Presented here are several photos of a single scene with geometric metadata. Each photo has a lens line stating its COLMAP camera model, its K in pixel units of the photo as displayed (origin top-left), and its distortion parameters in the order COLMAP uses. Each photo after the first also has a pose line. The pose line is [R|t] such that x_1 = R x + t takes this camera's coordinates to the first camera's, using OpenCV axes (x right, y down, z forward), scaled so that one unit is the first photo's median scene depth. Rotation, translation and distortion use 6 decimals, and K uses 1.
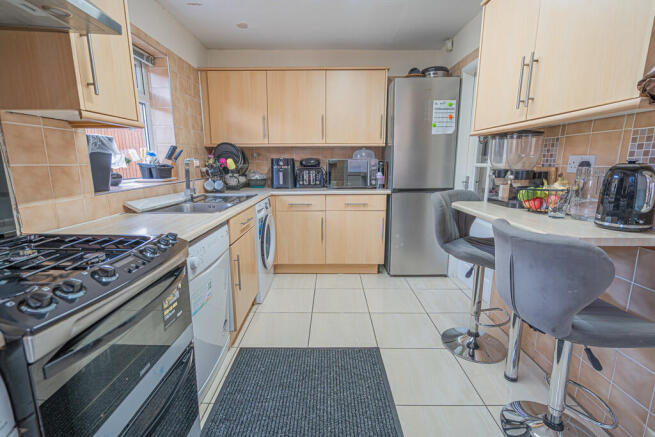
lens RADIAL K [[299.3, 0, 327.7], [0, 299.3, 218.4], [0, 0, 1]] dist [-0.002937, -0.000354]
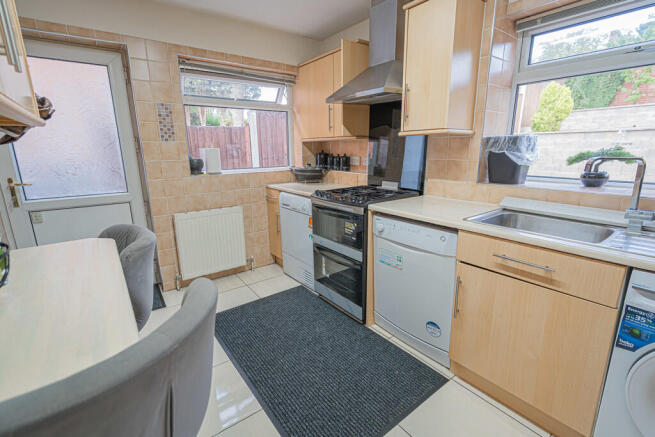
lens RADIAL K [[299.3, 0, 328.5], [0, 299.3, 219.0], [0, 0, 1]] dist [-0.002937, -0.000354]
pose [[-0.791209, 0.148990, -0.593119, 0.479641], [-0.102611, 0.923775, 0.368931, -0.311567], [0.602876, 0.352762, -0.715611, 1.417017]]
